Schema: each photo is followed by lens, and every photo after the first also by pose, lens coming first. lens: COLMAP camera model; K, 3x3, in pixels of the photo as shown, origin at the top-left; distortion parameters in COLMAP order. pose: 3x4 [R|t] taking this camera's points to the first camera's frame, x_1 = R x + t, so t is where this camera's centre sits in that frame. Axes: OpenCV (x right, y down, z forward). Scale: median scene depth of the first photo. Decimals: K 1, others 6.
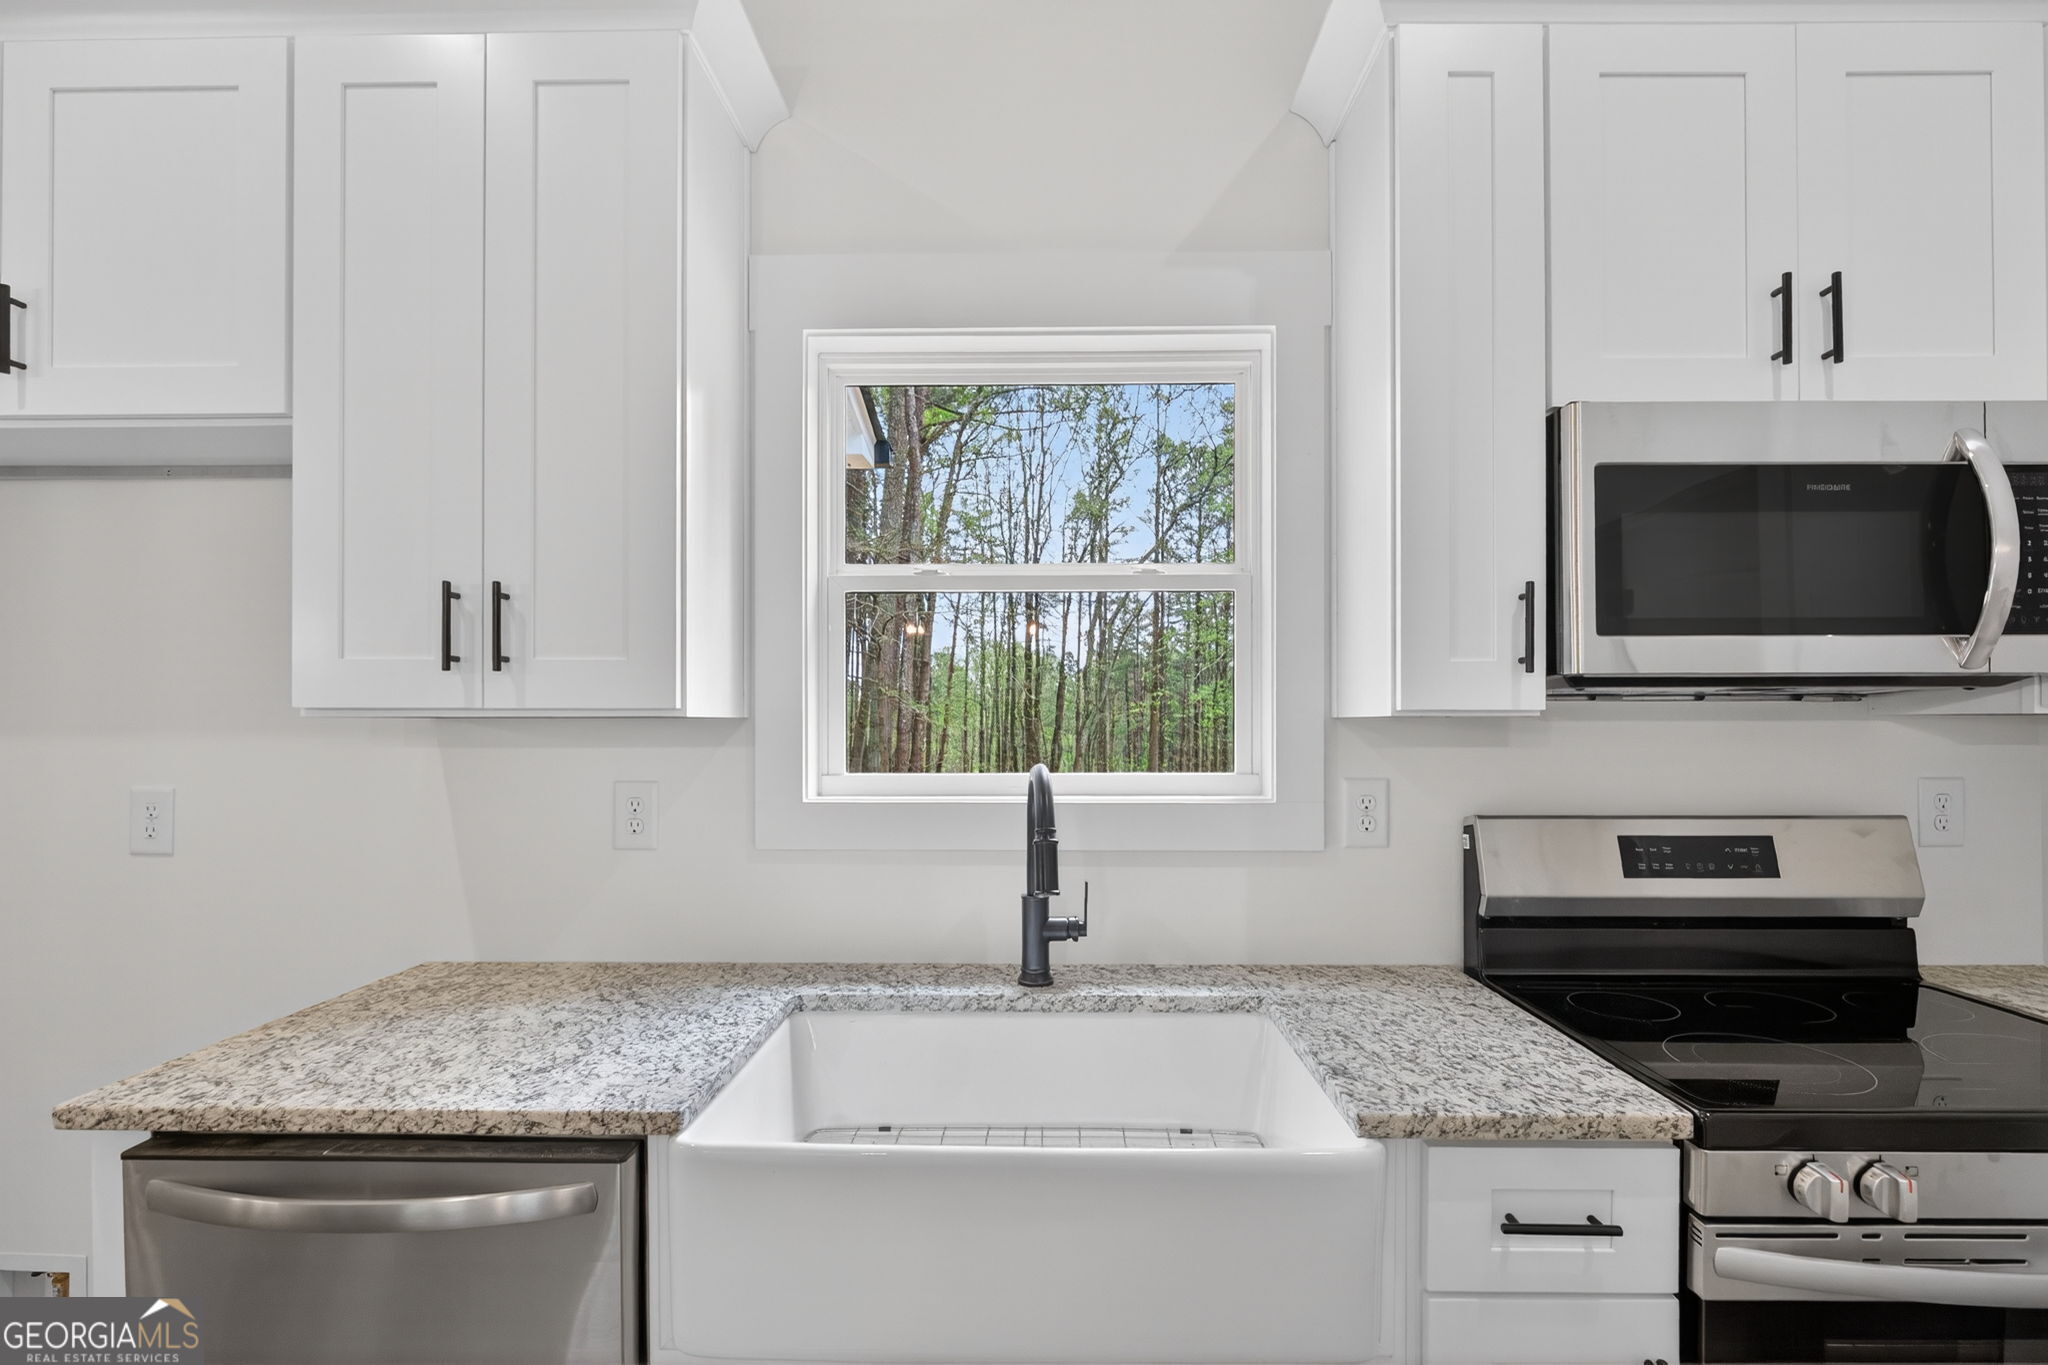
lens RADIAL K [[965.3, 0, 1030.0], [0, 965.3, 710.4], [0, 0, 1]] dist [-0.022812, -0.000362]
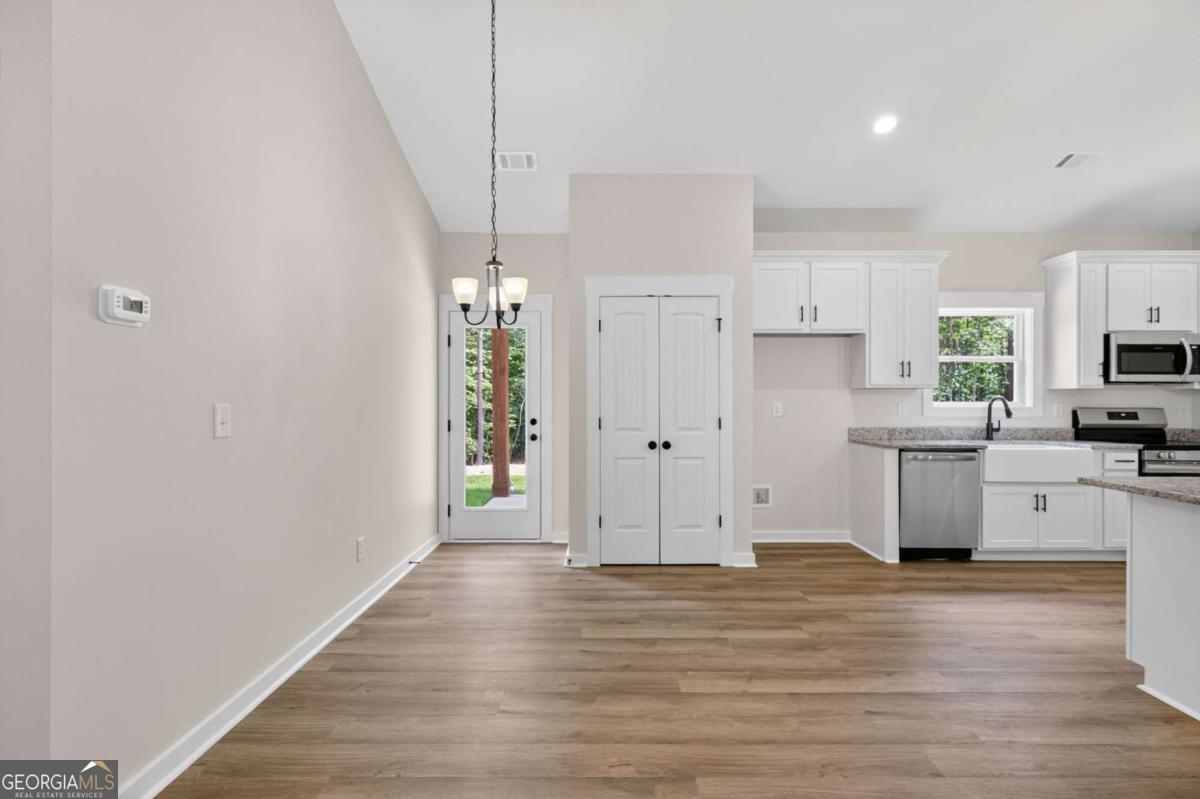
lens RADIAL K [[544.4, 0, 601.0], [0, 544.4, 403.2], [0, 0, 1]] dist [0.000251, 0.000657]
pose [[0.999739, 0.005001, 0.022278, -2.270788], [-0.005559, 0.999671, 0.025039, 0.029766], [-0.022146, -0.025156, 0.999438, -1.946495]]
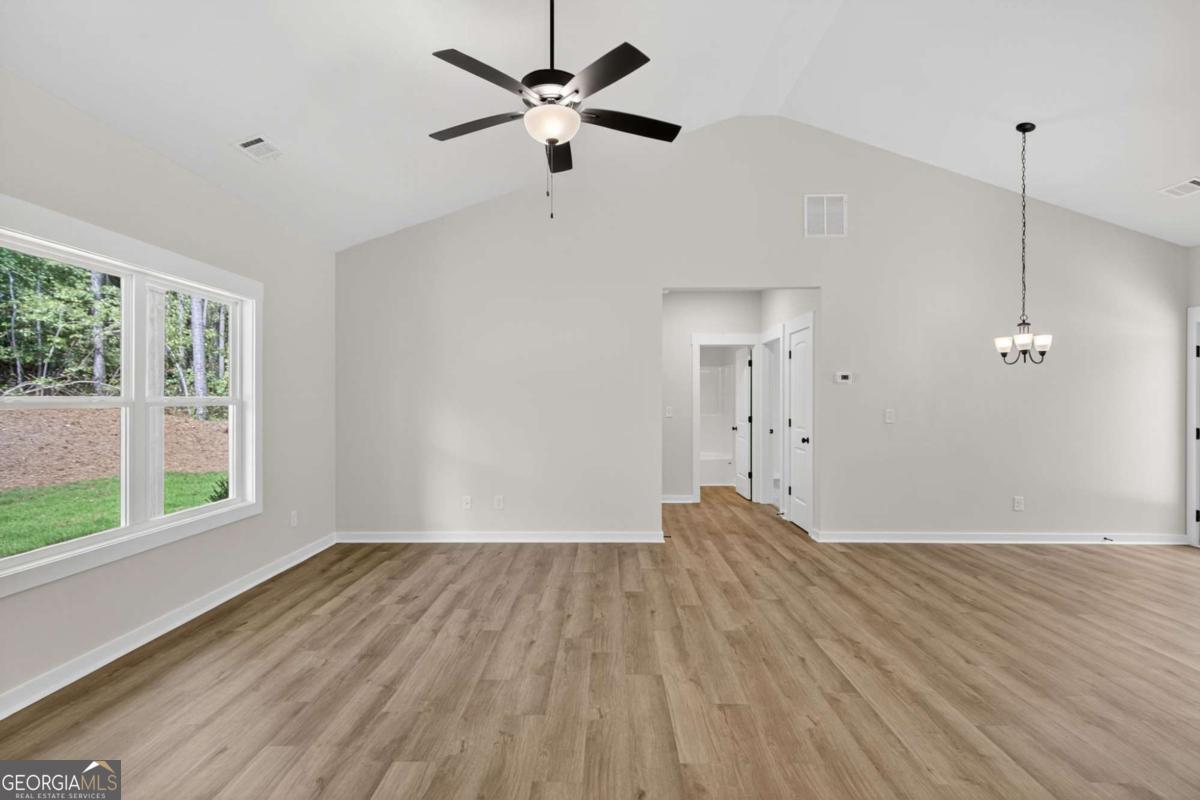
lens RADIAL K [[571.4, 0, 600.0], [0, 571.4, 400.0], [0, 0, 1]] dist [0.001431, -0.000090]
pose [[0.007963, 0.004548, -0.999958, 0.326911], [0.018042, 0.999826, 0.004691, -0.036512], [0.999806, -0.018079, 0.007879, -2.377877]]
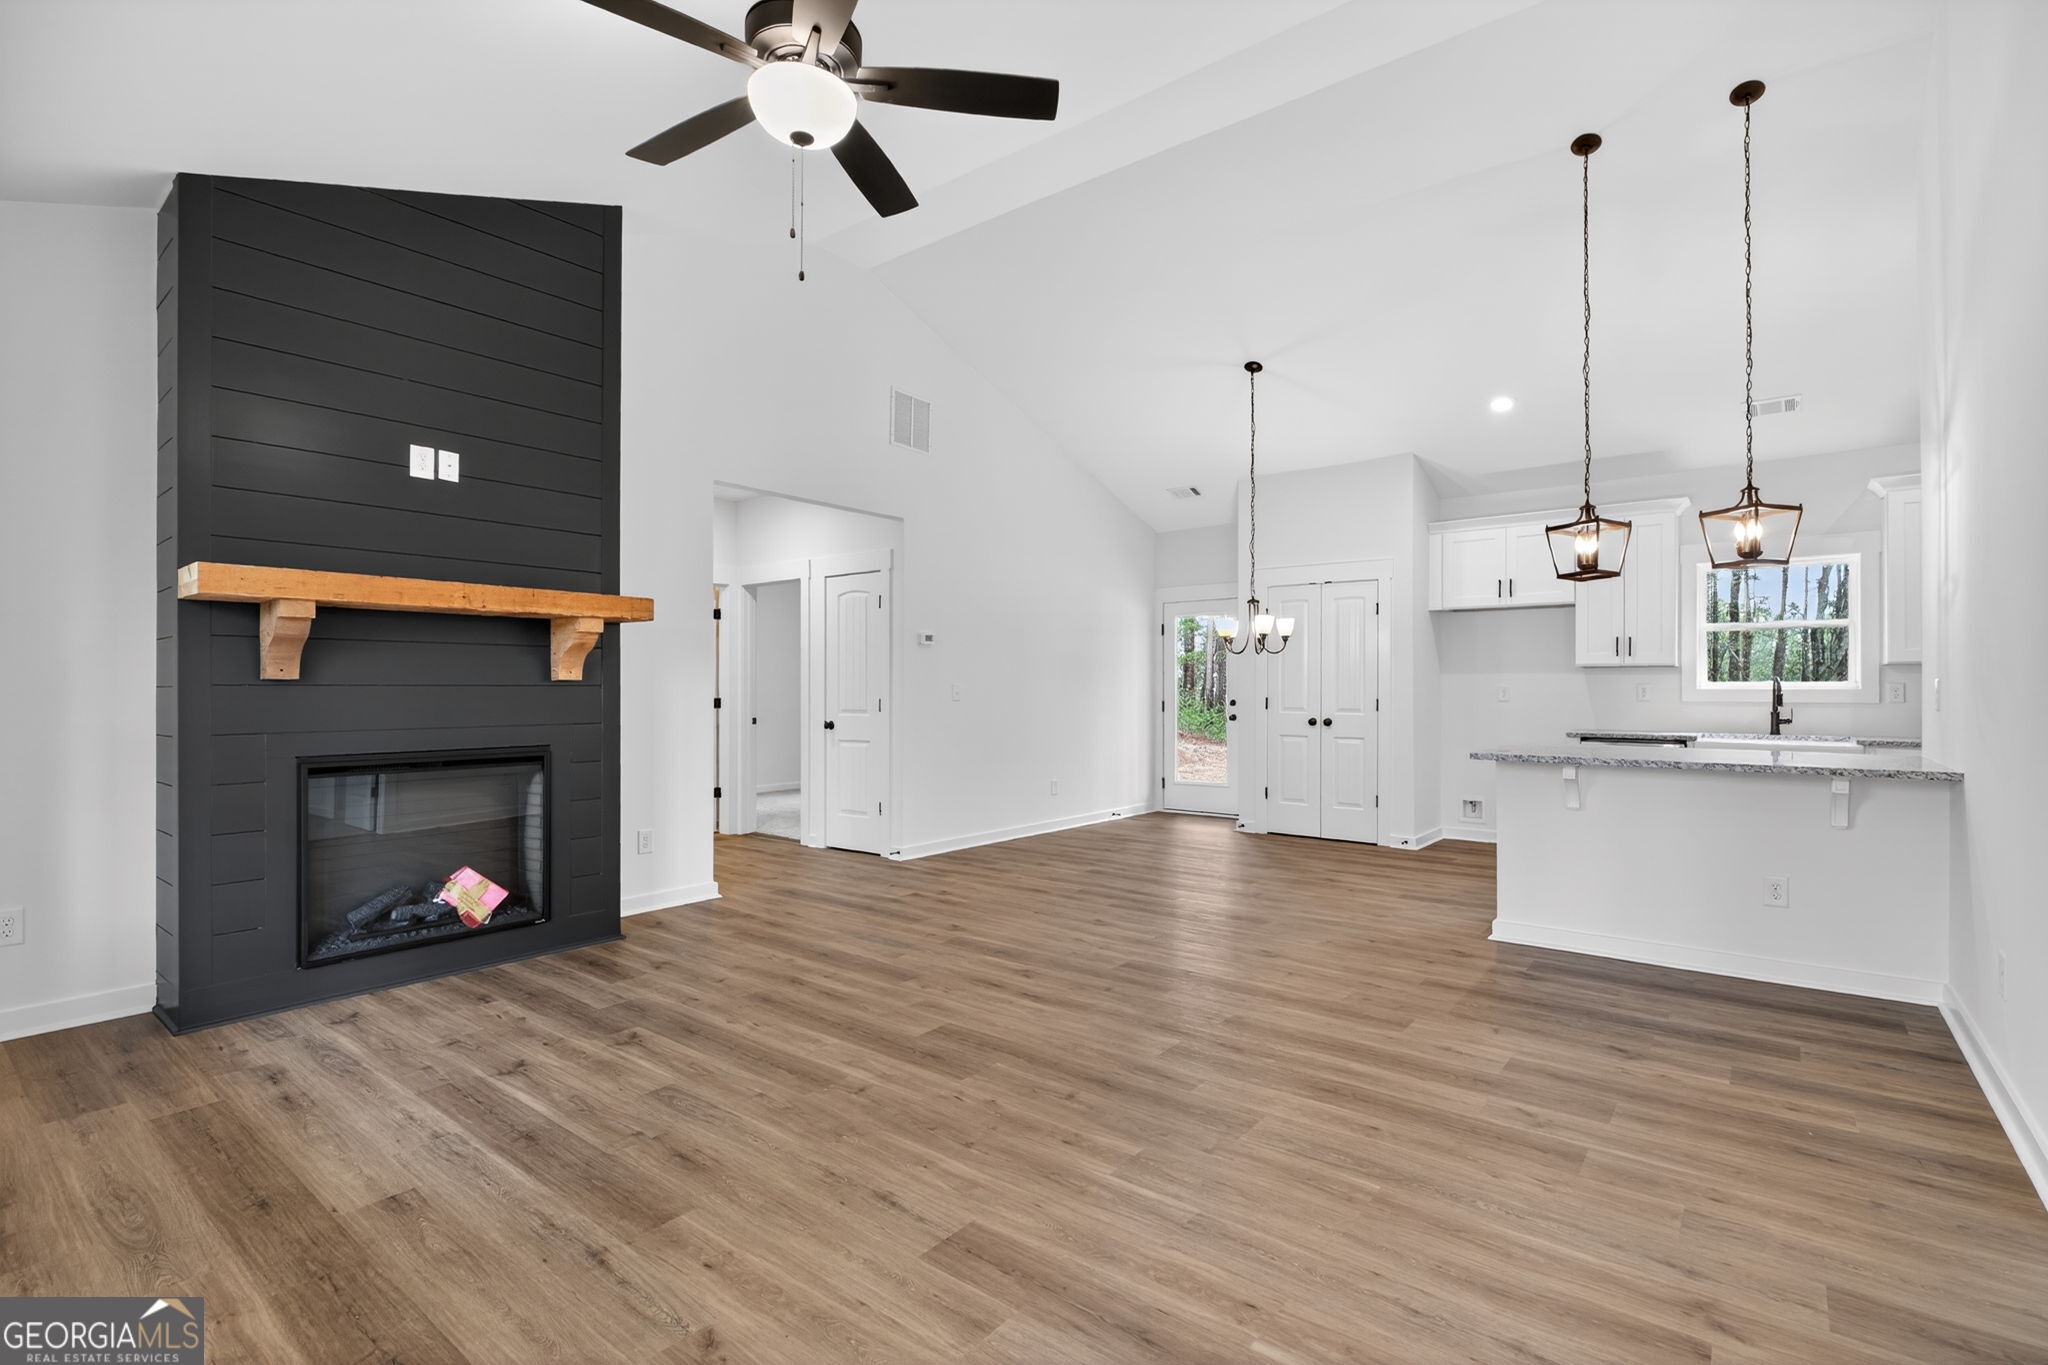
lens RADIAL K [[986.5, 0, 1024.0], [0, 986.5, 682.5], [0, 0, 1]] dist [-0.002906, 0.000243]
pose [[0.807725, 0.004257, -0.589545, -0.108486], [0.007539, 0.999818, 0.017548, -0.017297], [0.589512, -0.018619, 0.807545, -4.302862]]
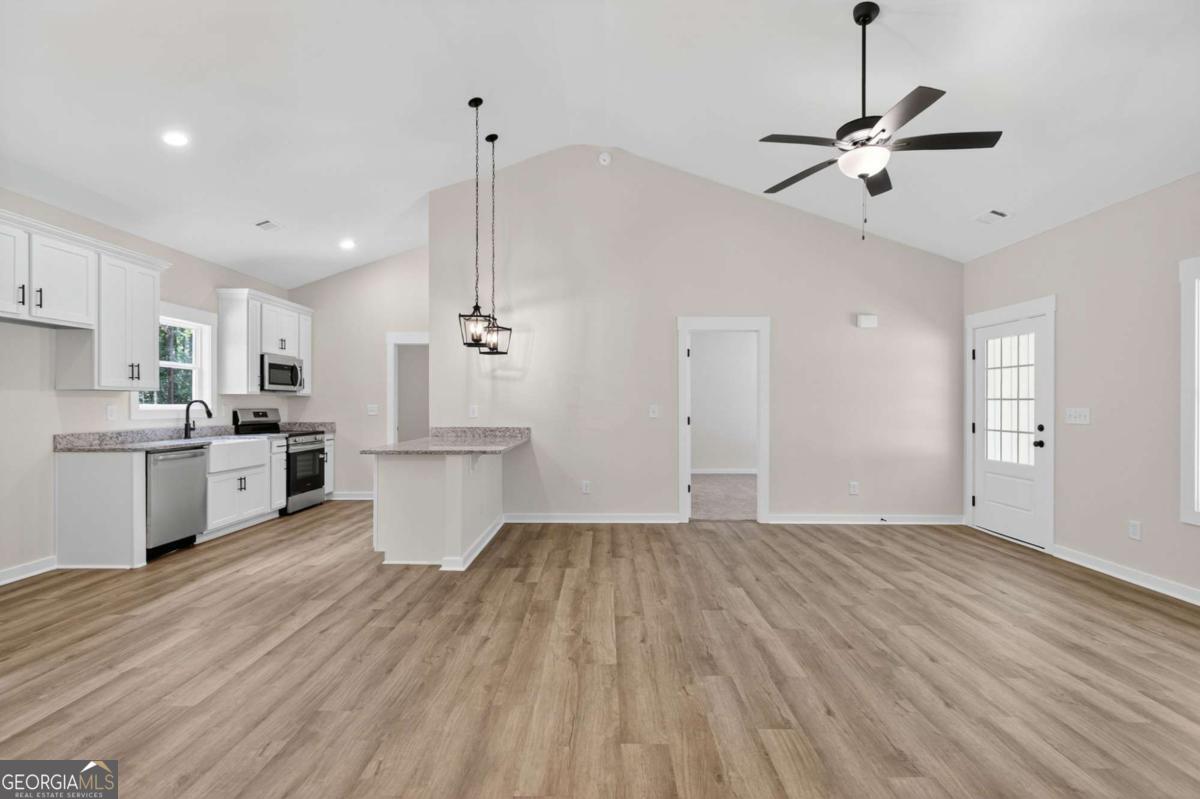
lens RADIAL K [[544.4, 0, 601.0], [0, 544.4, 403.2], [0, 0, 1]] dist [0.000251, 0.000657]
pose [[-0.014091, 0.006064, 0.999882, -3.515007], [-0.020285, 0.999774, -0.006350, 0.047494], [-0.999695, -0.020372, -0.013965, -1.499812]]
